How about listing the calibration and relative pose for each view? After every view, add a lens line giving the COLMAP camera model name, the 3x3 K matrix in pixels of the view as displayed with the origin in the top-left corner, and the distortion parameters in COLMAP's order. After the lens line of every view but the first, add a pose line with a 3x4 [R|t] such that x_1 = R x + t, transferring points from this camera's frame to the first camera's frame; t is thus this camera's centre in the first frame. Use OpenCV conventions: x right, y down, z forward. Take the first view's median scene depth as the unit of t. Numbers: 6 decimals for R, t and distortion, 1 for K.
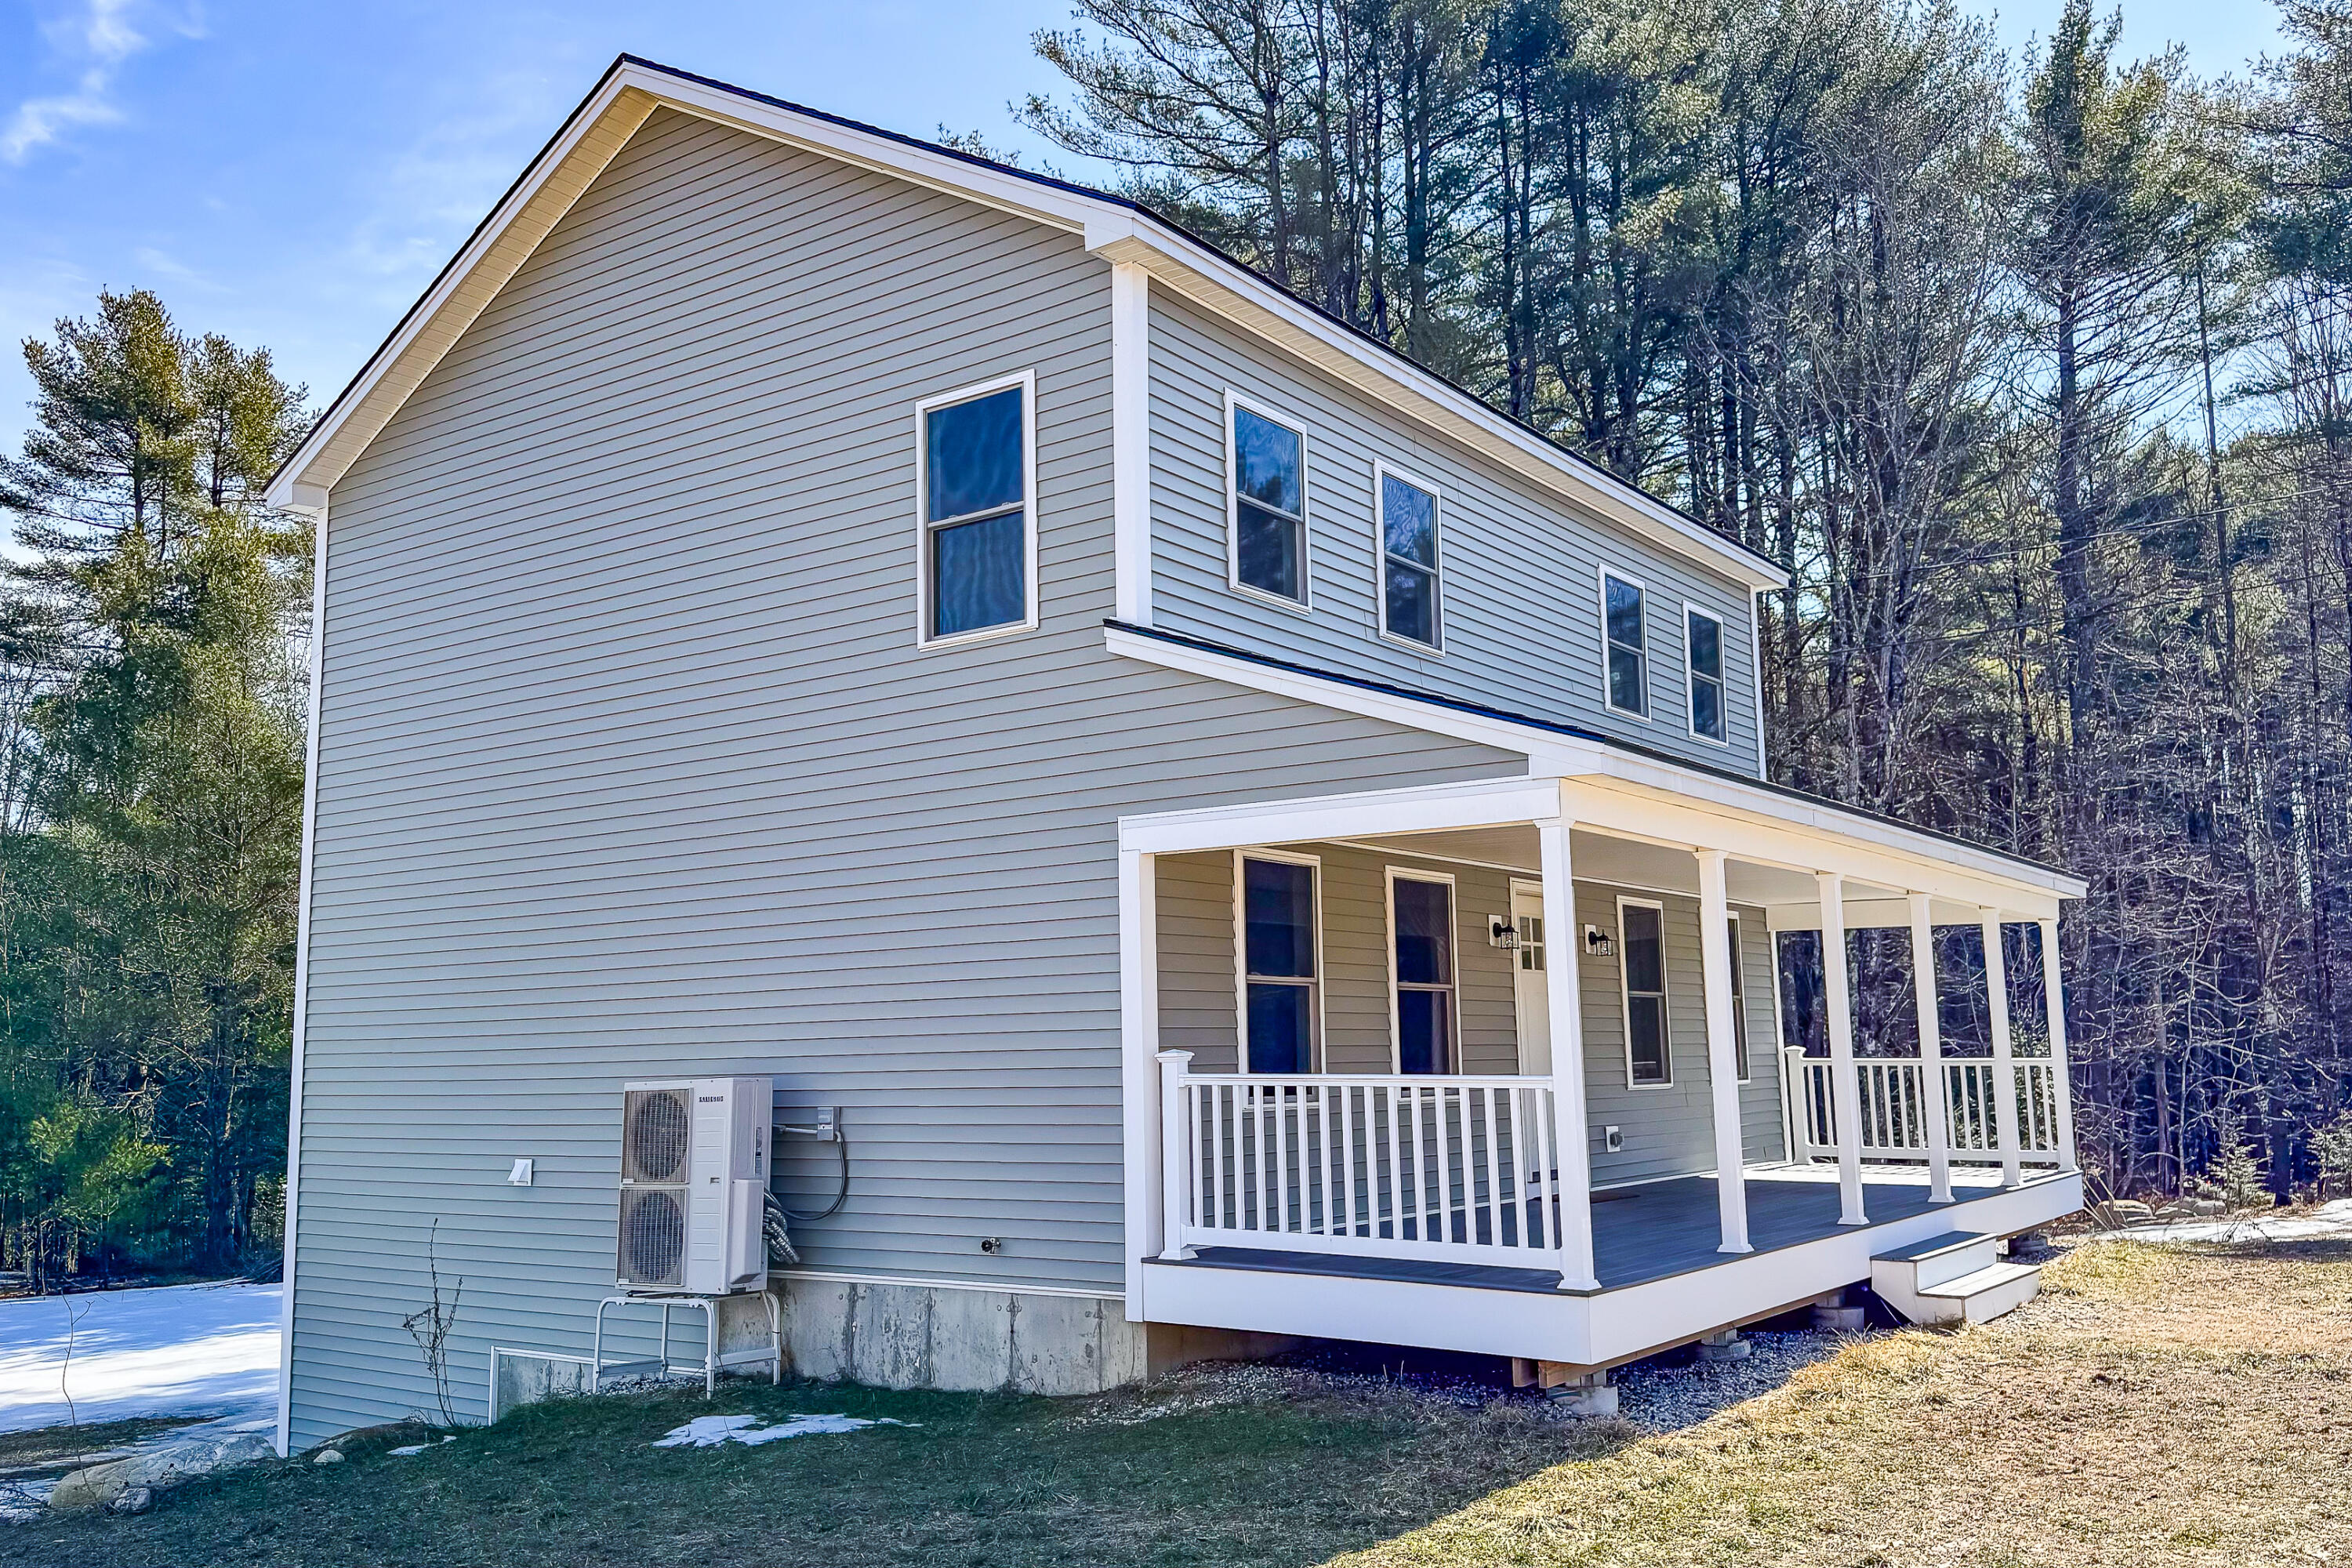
lens RADIAL K [[1948.0, 0, 1180.2], [0, 1948.0, 753.7], [0, 0, 1]] dist [0.135106, -0.211934]
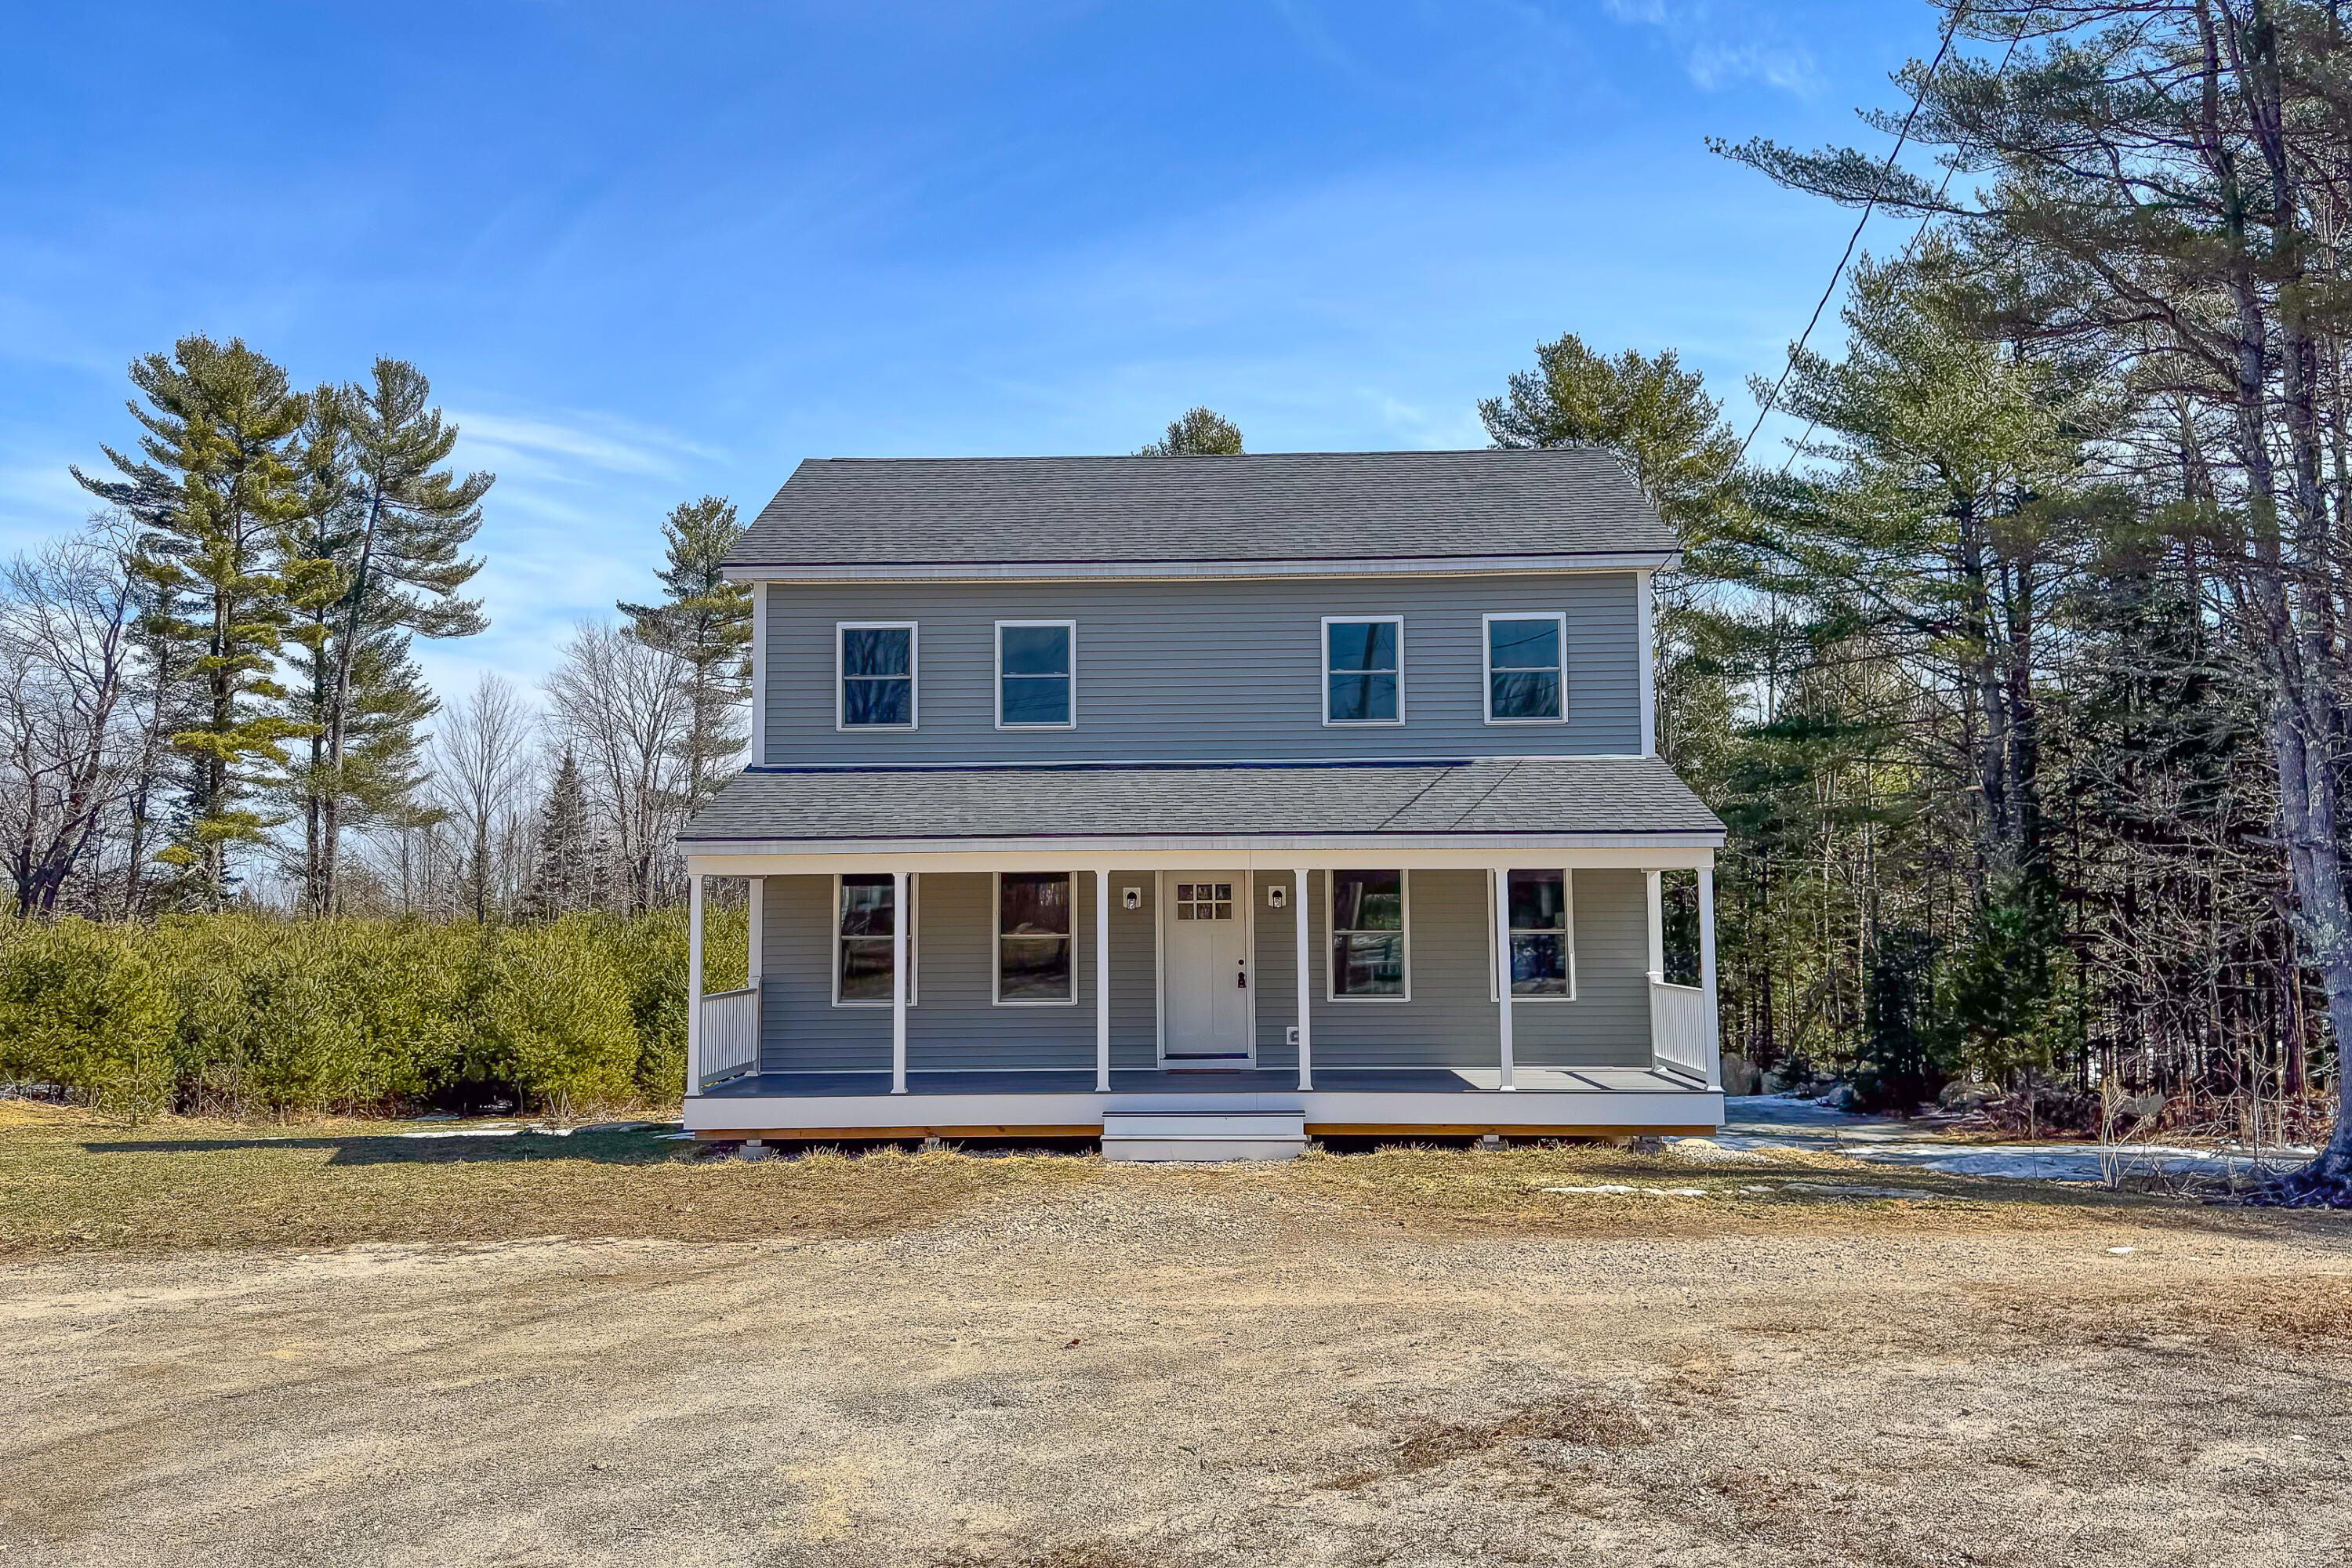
lens RADIAL K [[1948.0, 0, 1180.2], [0, 1948.0, 753.7], [0, 0, 1]] dist [0.135106, -0.211934]
pose [[0.559164, -0.058414, -0.826997, 0.389094], [0.122551, 0.992380, 0.012766, -0.011151], [0.819949, -0.108488, 0.562062, 0.054532]]
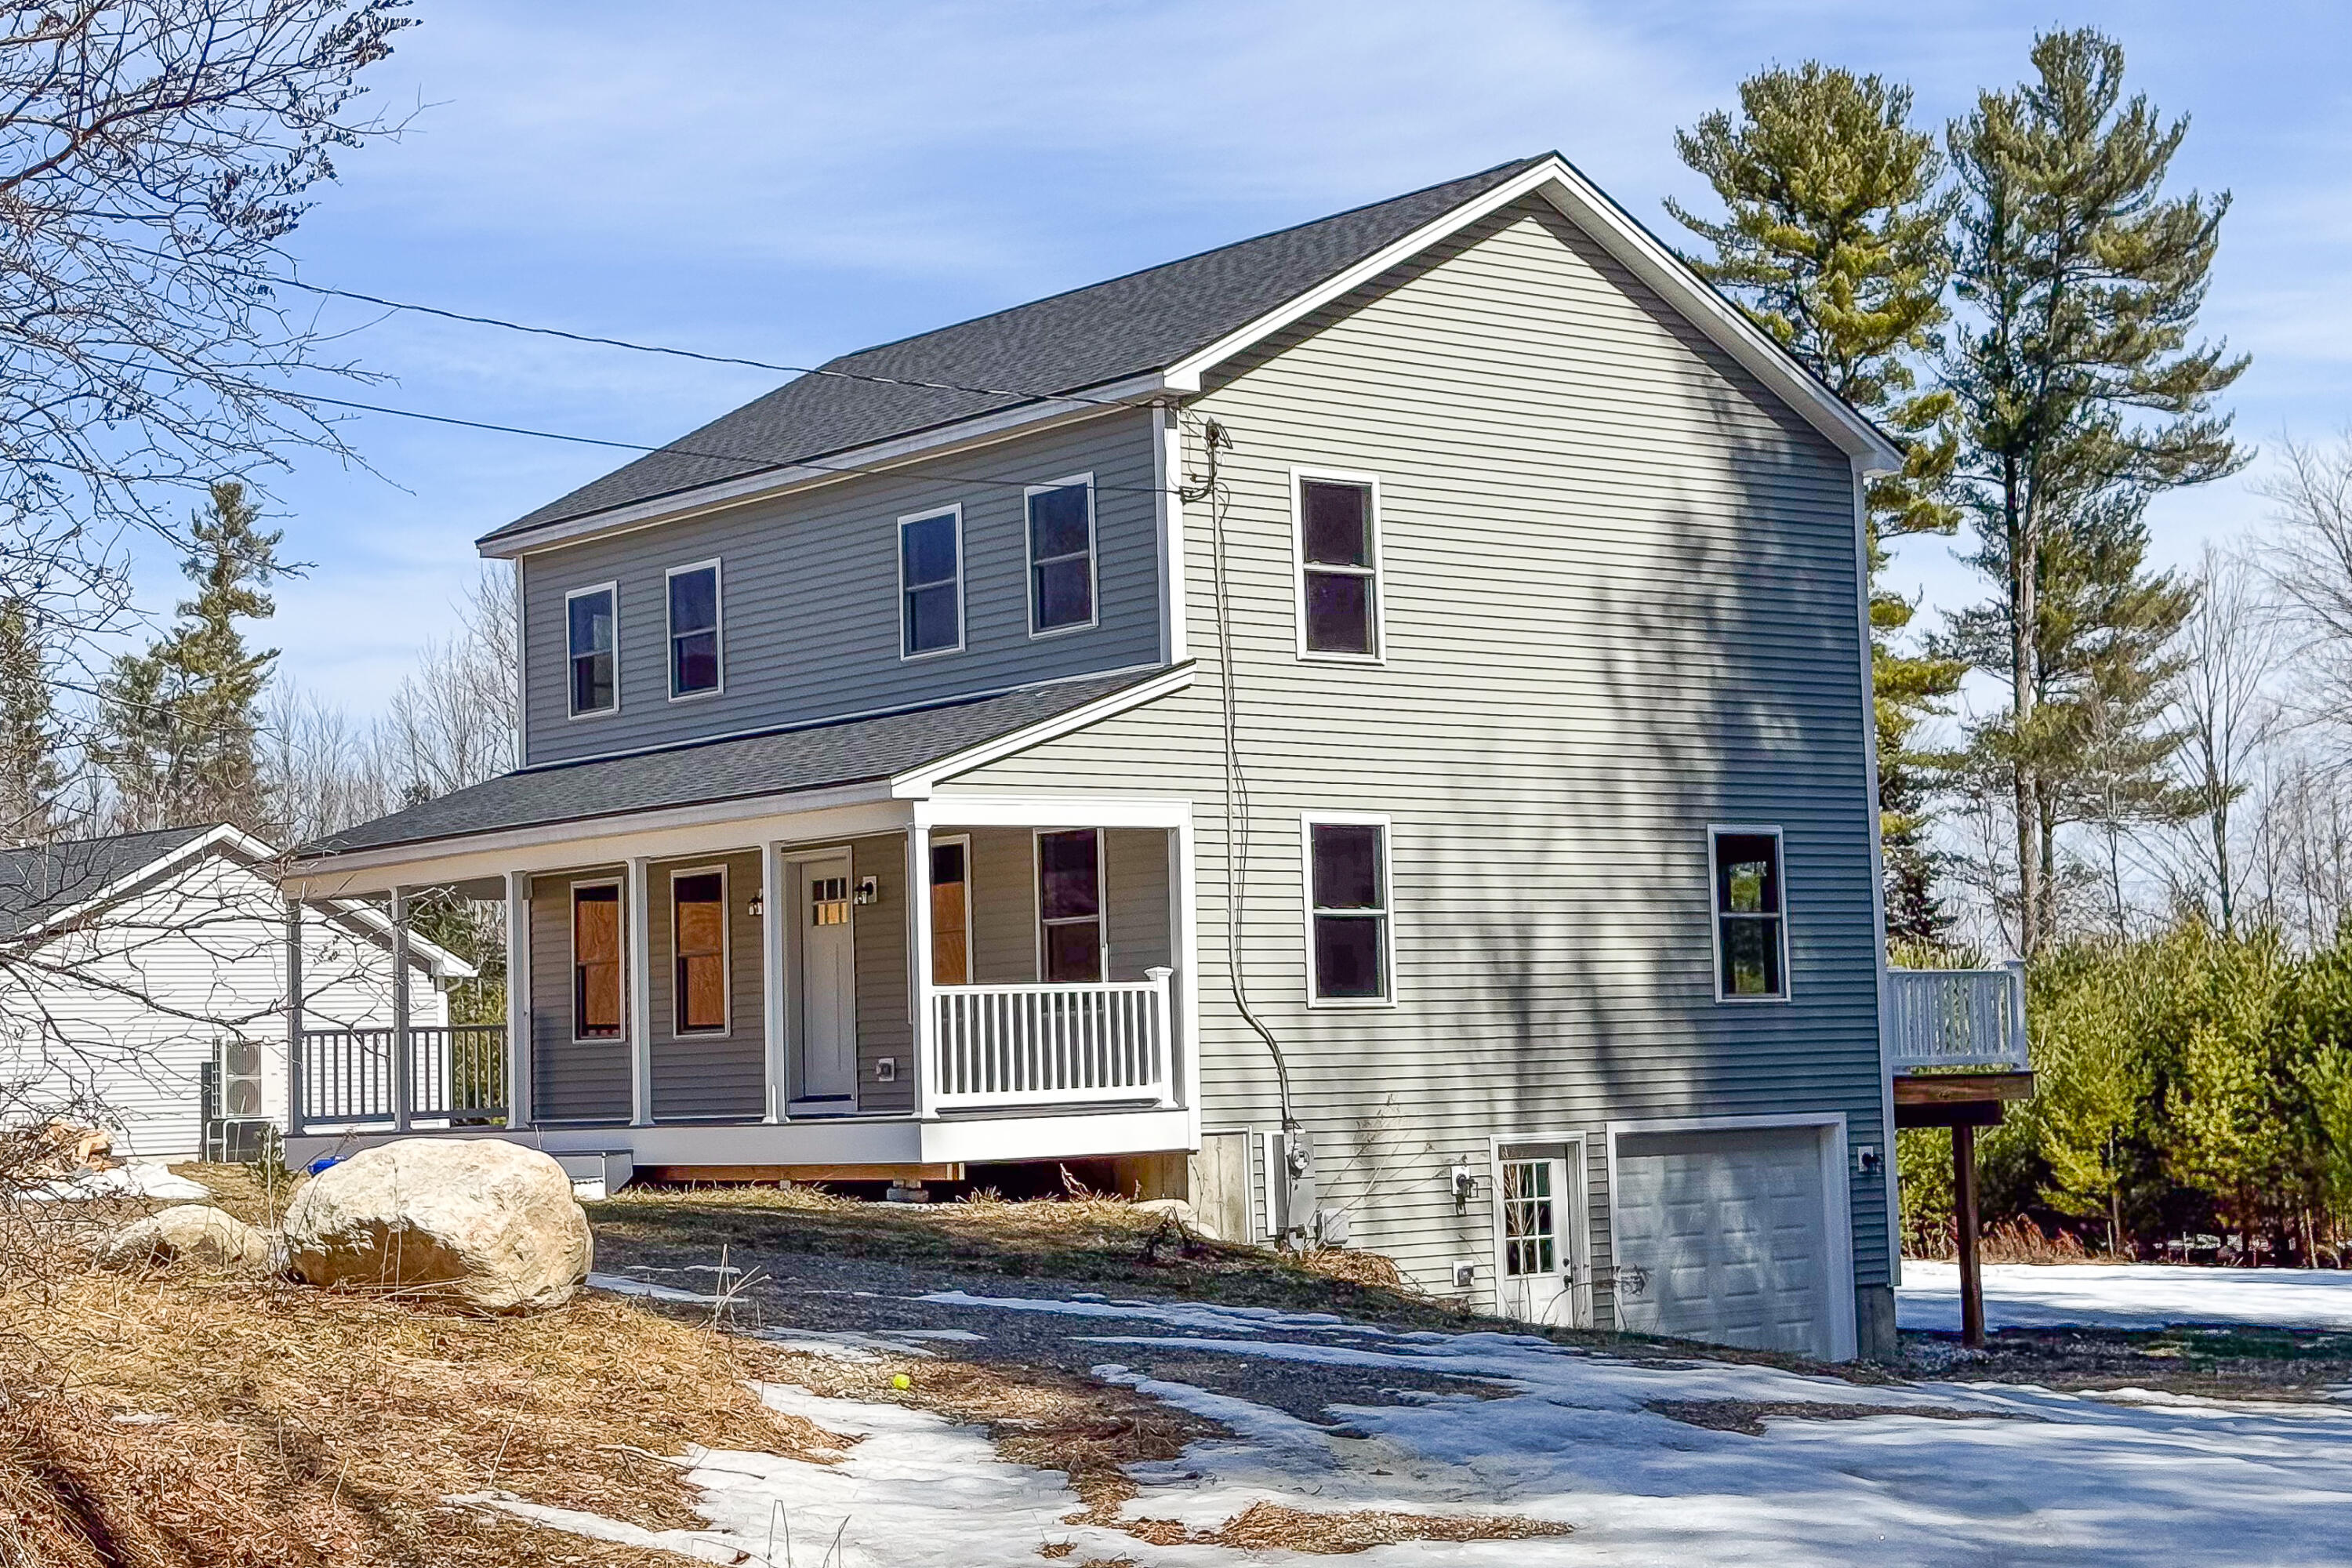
lens RADIAL K [[3893.6, 0, 1176.0], [0, 3893.6, 784.0], [0, 0, 1]] dist [0.151870, -0.054034]
pose [[-0.256693, -0.046306, -0.965383, 0.656201], [0.182194, 0.978625, -0.095387, 0.078326], [0.949165, -0.200372, -0.242770, 0.498818]]
